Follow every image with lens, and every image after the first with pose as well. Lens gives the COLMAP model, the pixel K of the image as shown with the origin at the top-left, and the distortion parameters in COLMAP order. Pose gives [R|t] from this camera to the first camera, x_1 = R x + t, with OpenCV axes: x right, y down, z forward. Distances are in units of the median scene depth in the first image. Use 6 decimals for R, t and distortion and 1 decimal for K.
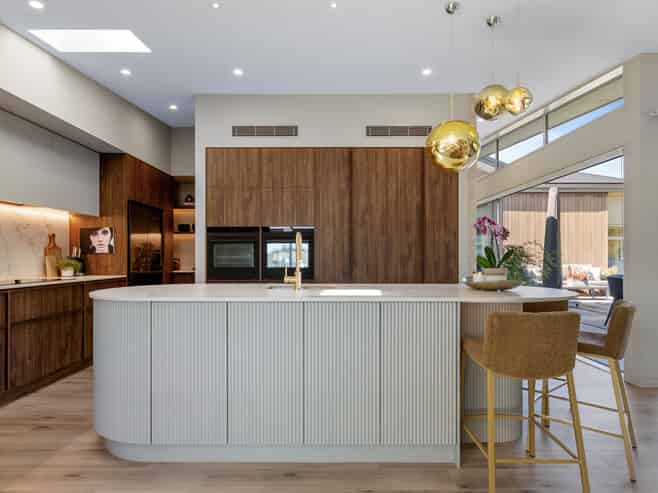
lens RADIAL K [[391.5, 0, 330.7], [0, 391.5, 251.9], [0, 0, 1]] dist [0.002652, 0.000239]
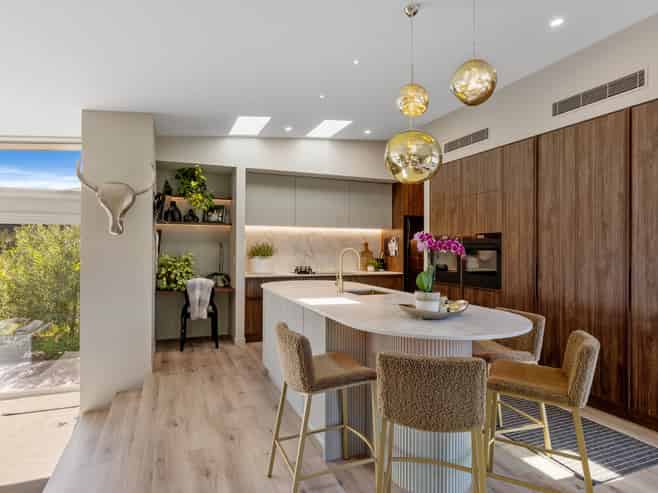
lens RADIAL K [[391.5, 0, 326.5], [0, 391.5, 244.9], [0, 0, 1]] dist [0.002652, 0.000239]
pose [[0.372425, -0.002619, -0.928058, 0.653317], [-0.000451, 0.999995, -0.003003, -0.032735], [0.928062, 0.001537, 0.372423, 0.278487]]
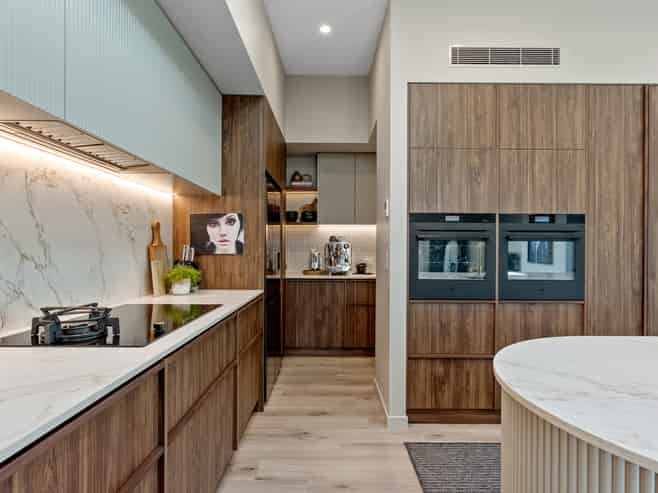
lens RADIAL K [[391.5, 0, 333.1], [0, 391.5, 247.2], [0, 0, 1]] dist [0.002652, 0.000239]
pose [[0.999946, 0.006836, 0.007850, -0.438049], [-0.006888, 0.999954, 0.006662, -0.014111], [-0.007804, -0.006716, 0.999947, 0.390825]]
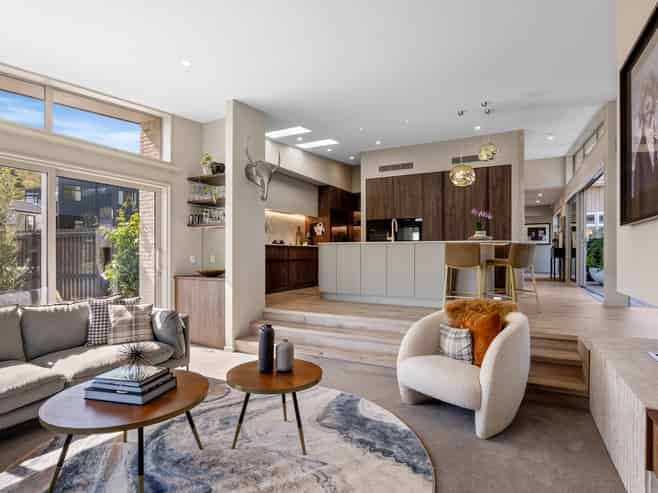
lens RADIAL K [[352.8, 0, 329.0], [0, 352.8, 249.6], [0, 0, 1]] dist [-0.003808, -0.000157]
pose [[0.884596, -0.000407, -0.466358, 0.334090], [0.000906, 0.999999, 0.000846, 0.080333], [0.466358, -0.001171, 0.884595, -0.629441]]
